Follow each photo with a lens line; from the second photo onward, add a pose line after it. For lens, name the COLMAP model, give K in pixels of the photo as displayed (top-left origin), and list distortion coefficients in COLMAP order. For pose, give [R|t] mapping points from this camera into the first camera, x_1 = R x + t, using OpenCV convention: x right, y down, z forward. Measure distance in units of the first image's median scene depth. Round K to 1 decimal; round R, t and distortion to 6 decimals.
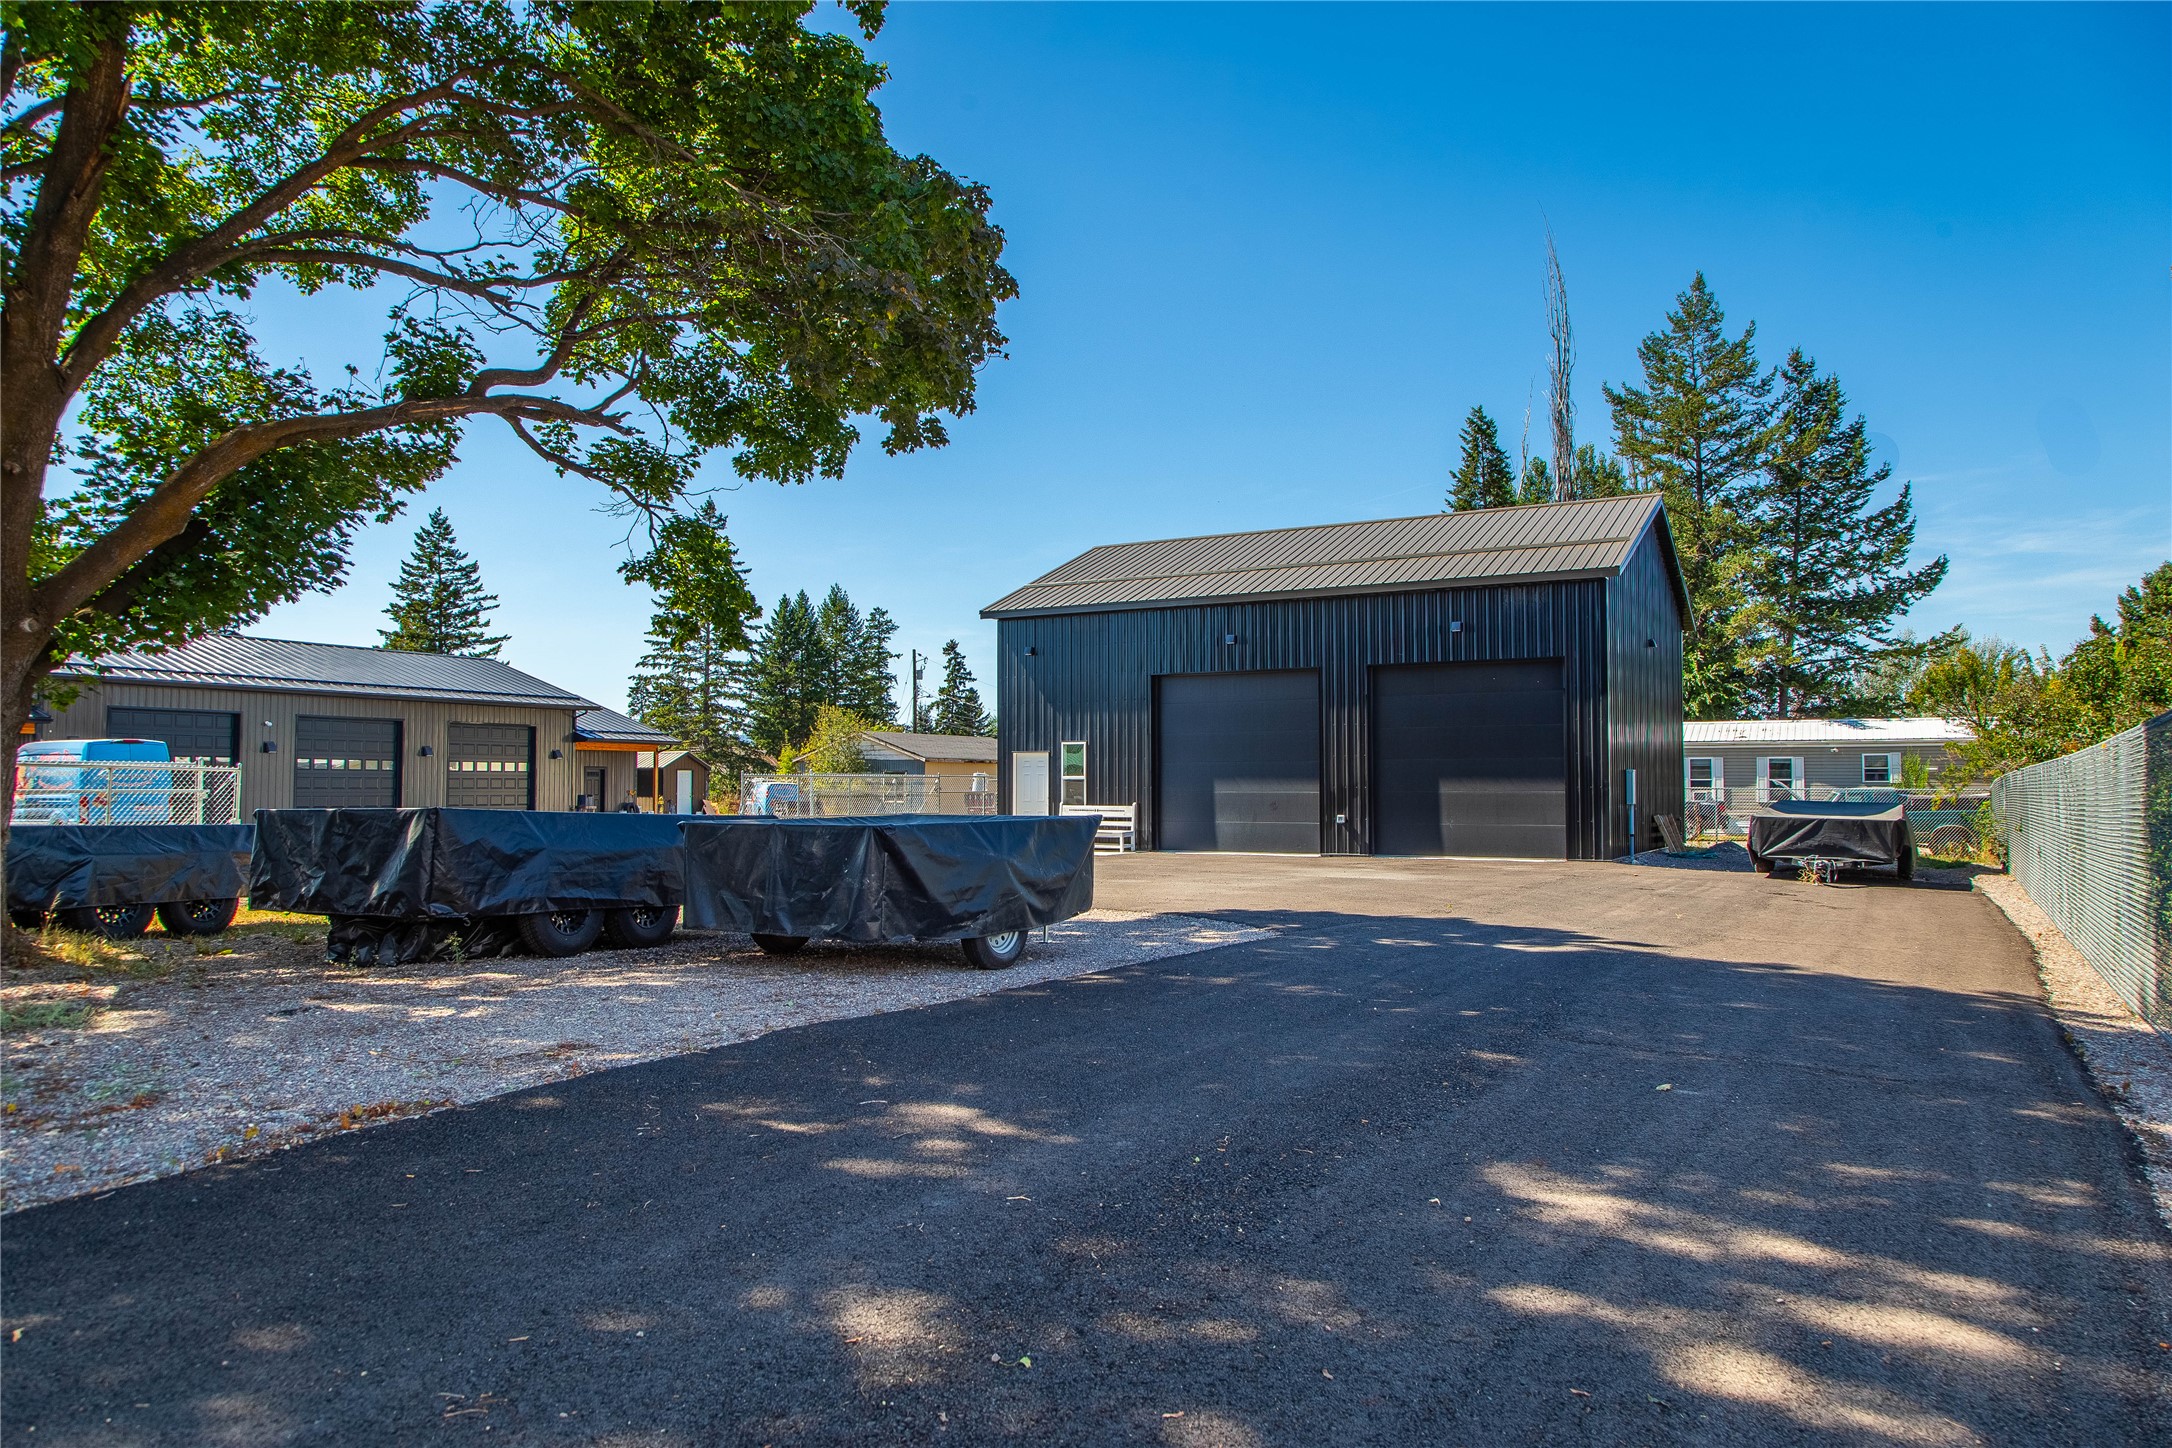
lens RADIAL K [[1394.6, 0, 1086.0], [0, 1394.6, 724.0], [0, 0, 1]] dist [0.019145, 0.000093]
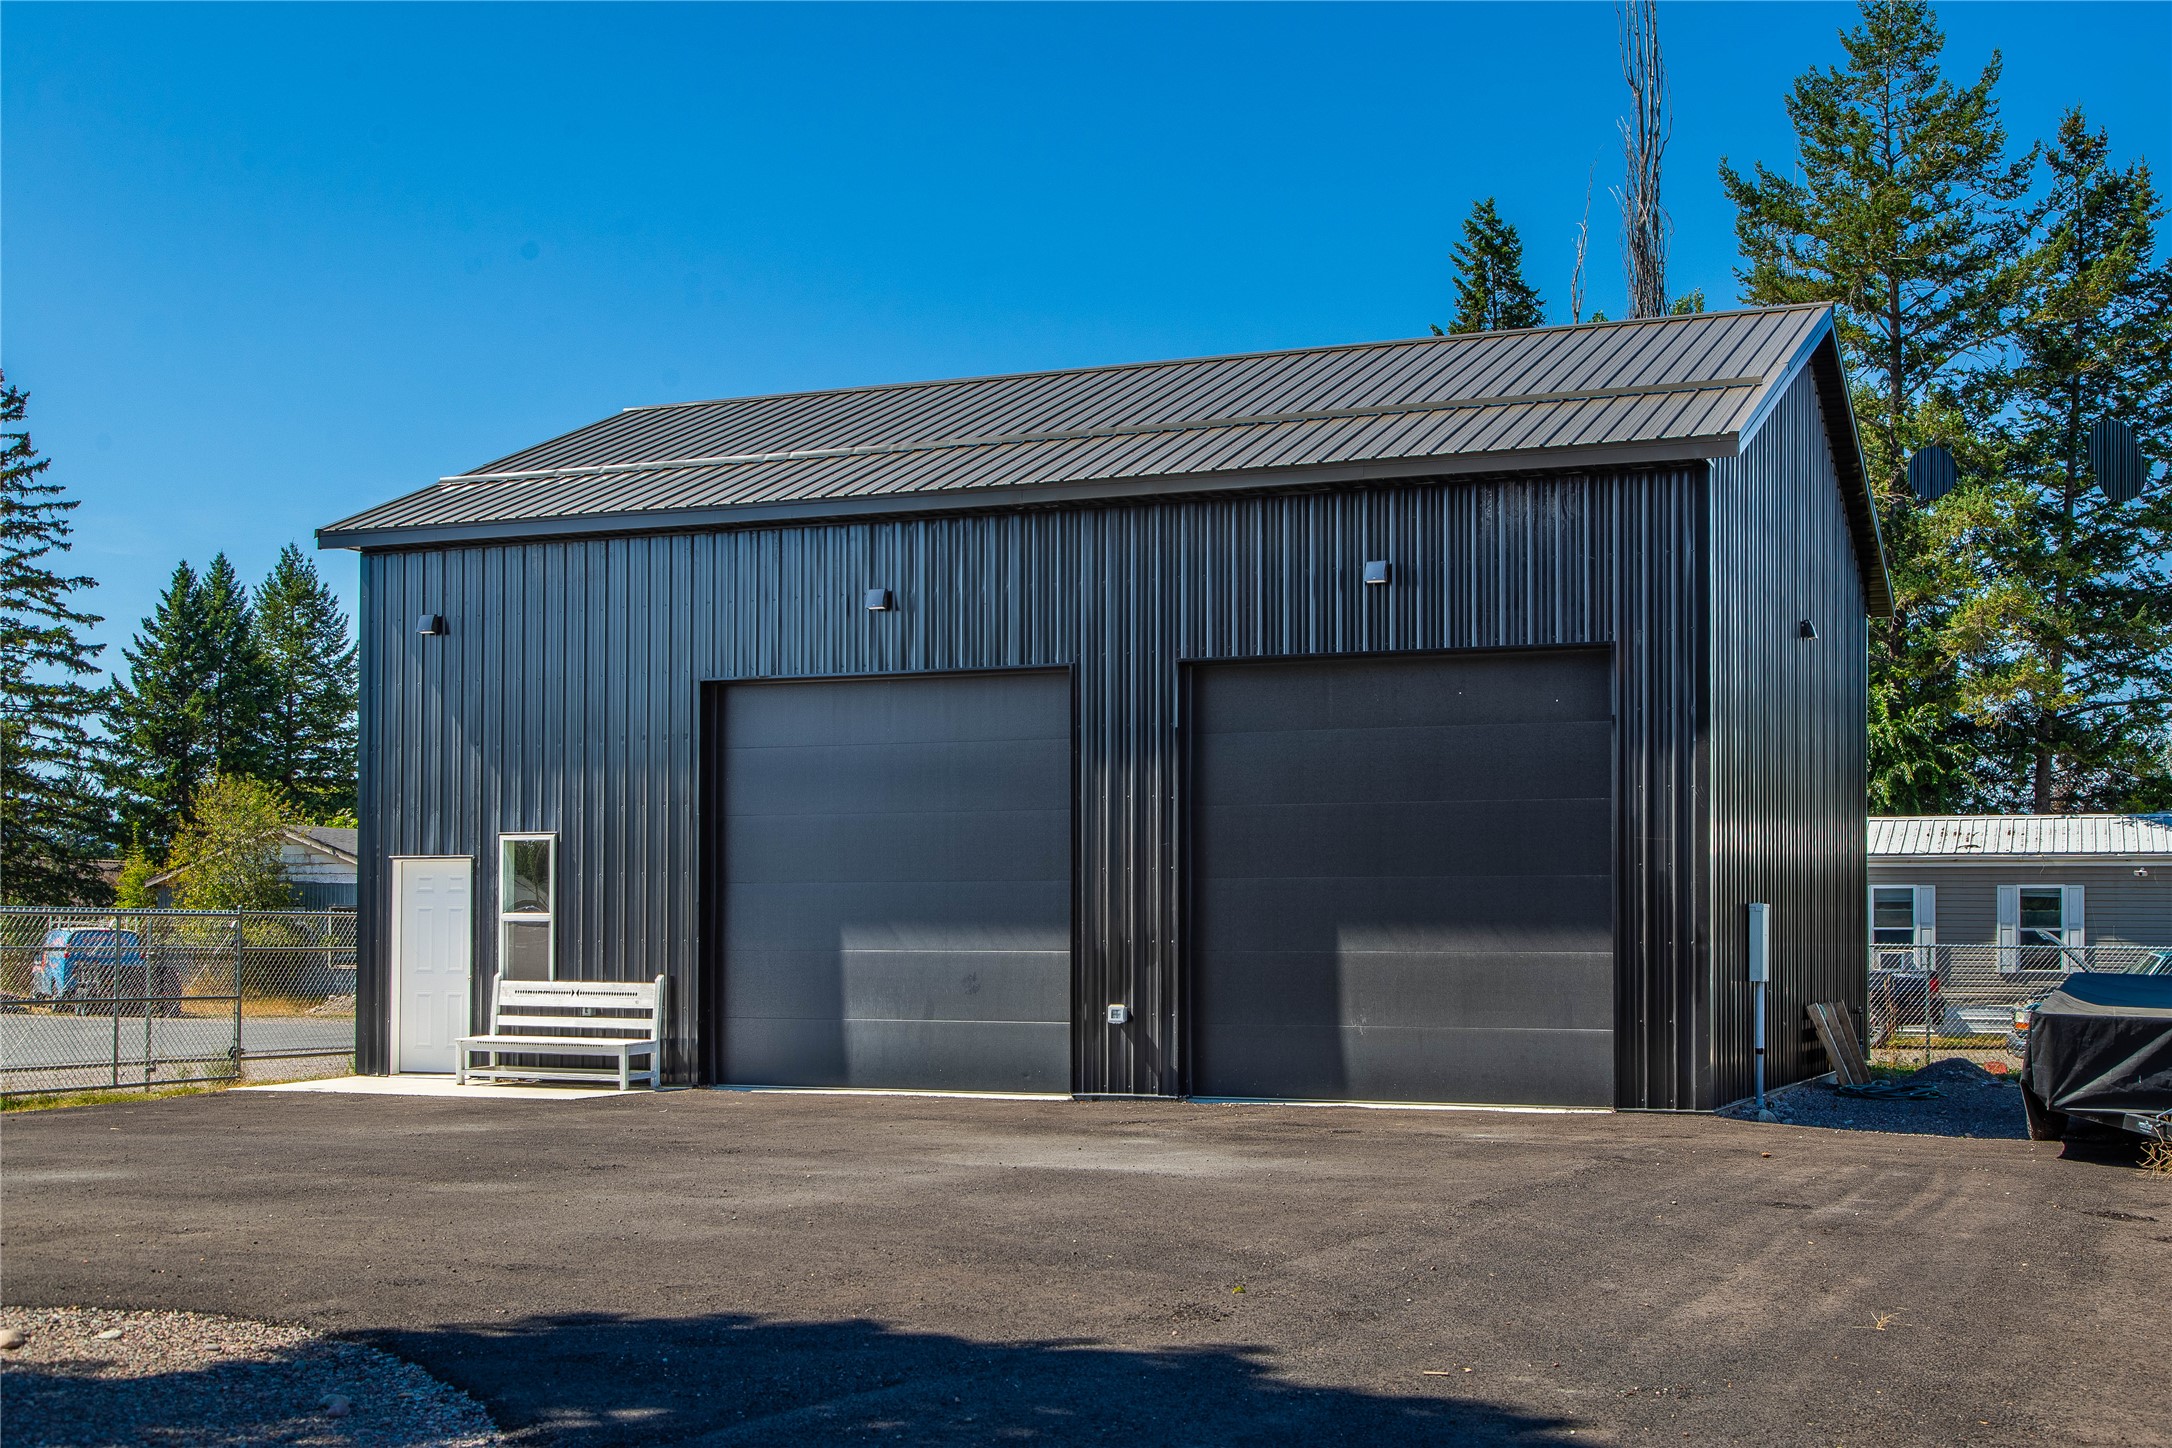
lens RADIAL K [[2527.6, 0, 1093.8], [0, 2527.6, 859.5], [0, 0, 1]] dist [0.003241, 0.004370]
pose [[0.993725, 0.007607, 0.111595, 0.038455], [-0.009157, 0.999869, 0.013378, 0.004178], [-0.111478, -0.014316, 0.993664, 0.097413]]
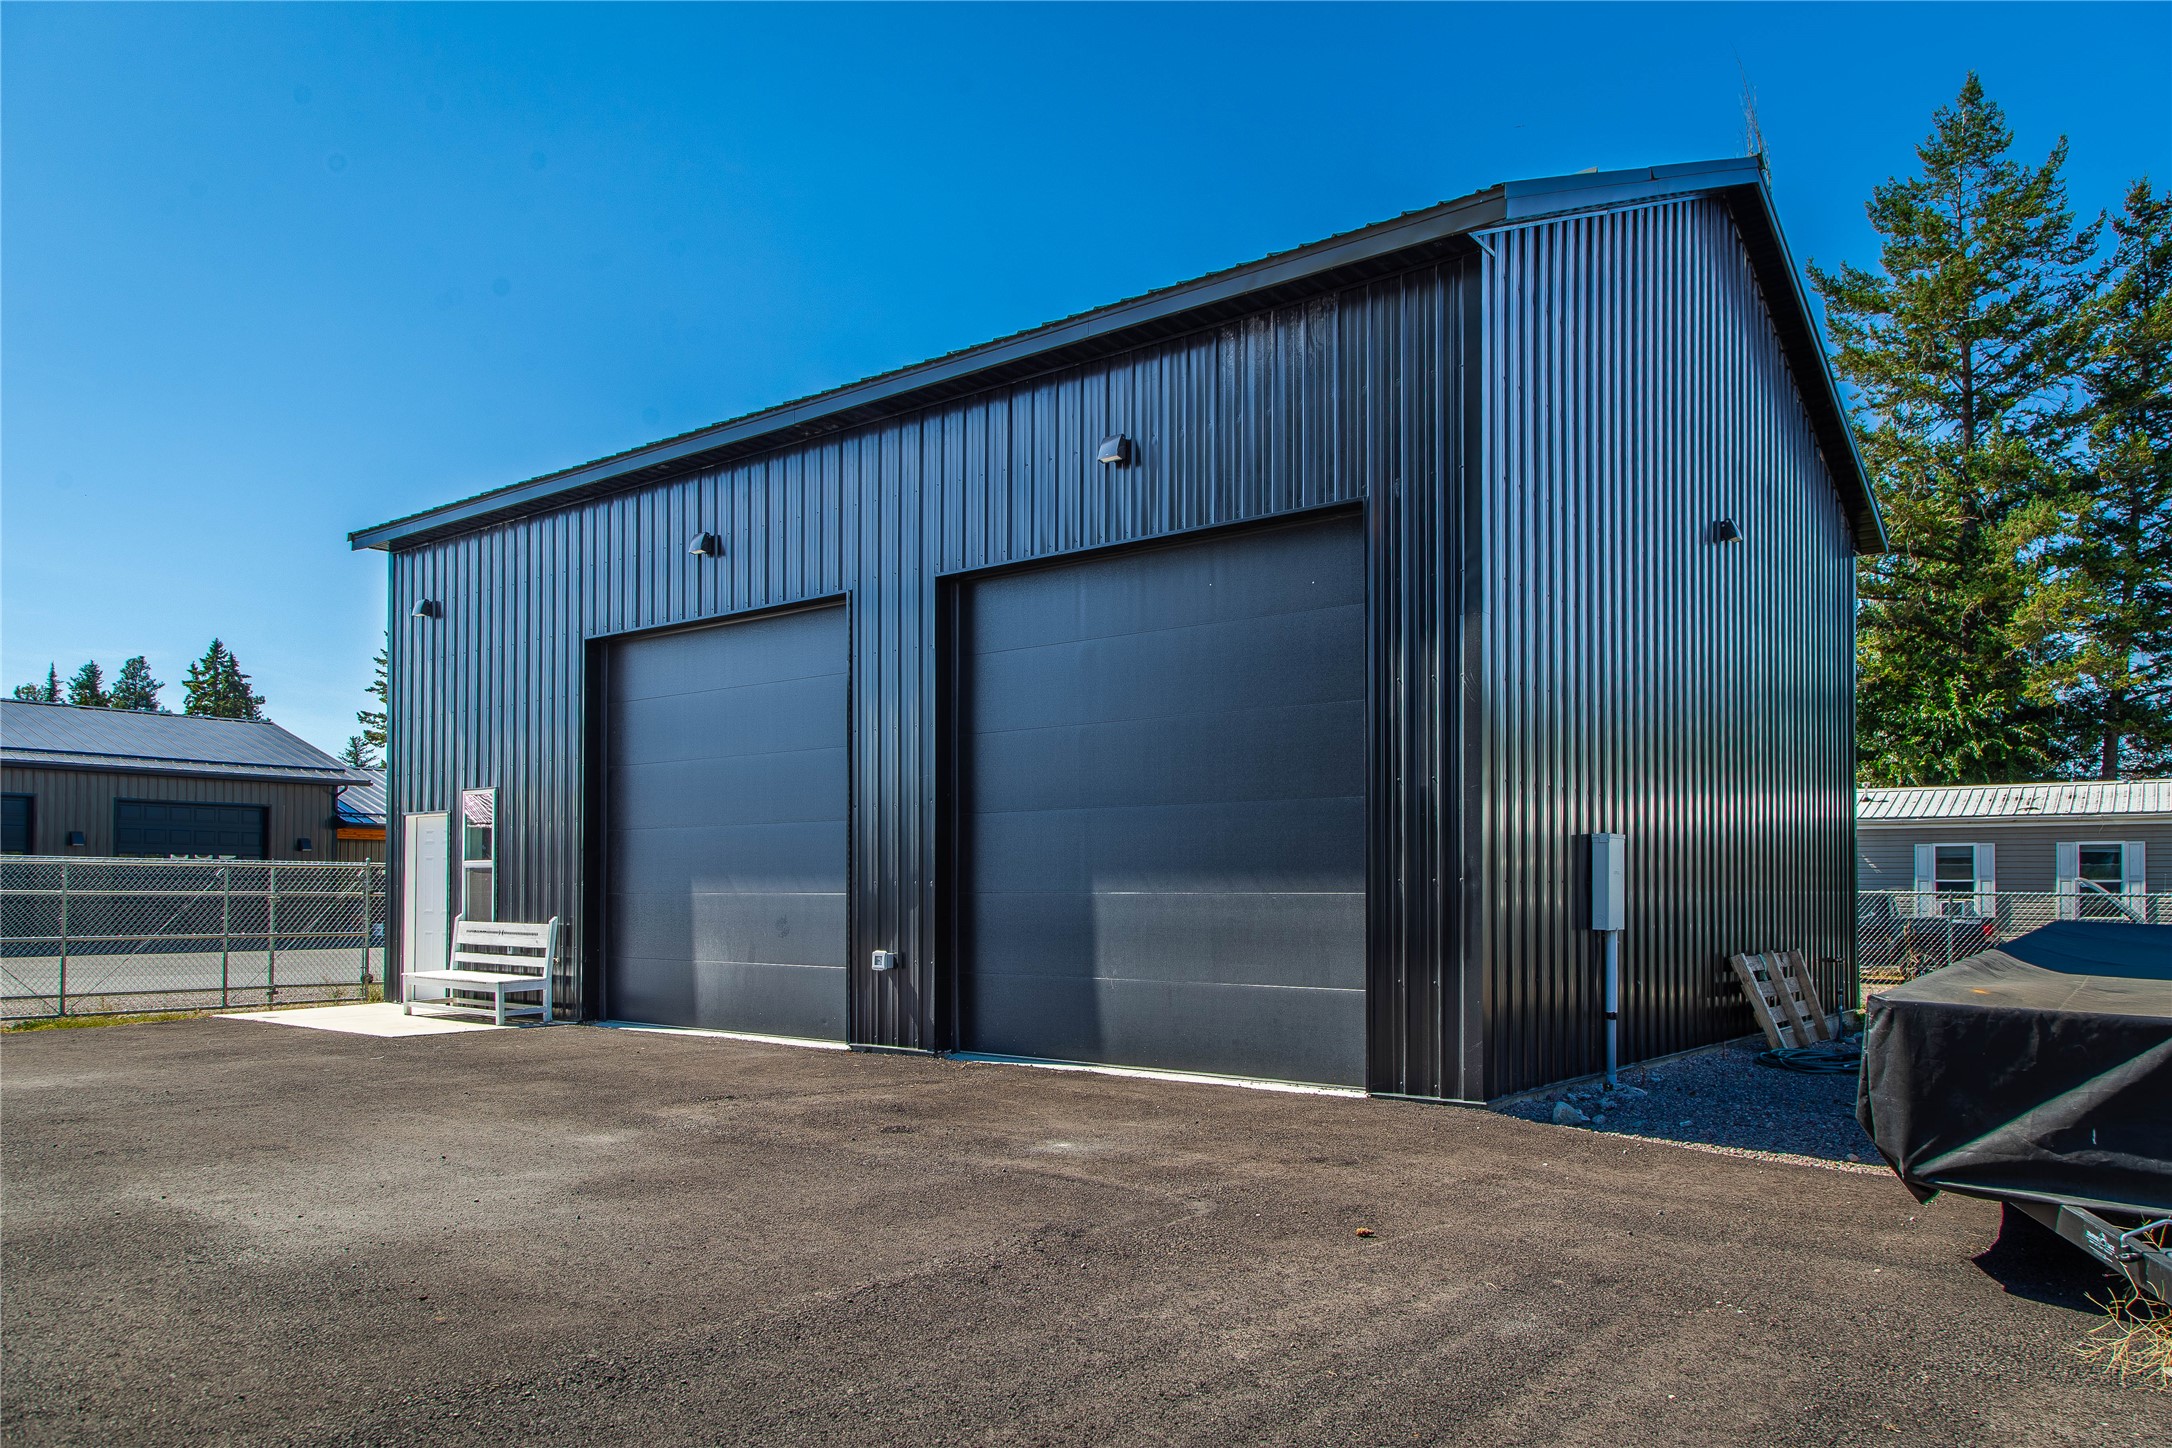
lens RADIAL K [[1473.1, 0, 1076.7], [0, 1473.1, 852.2], [0, 0, 1]] dist [0.012369, 0.000067]
pose [[0.987931, 0.000029, -0.154896, 0.150091], [0.002626, 0.999853, 0.016935, 0.014490], [0.154874, -0.017138, 0.987786, 0.286311]]
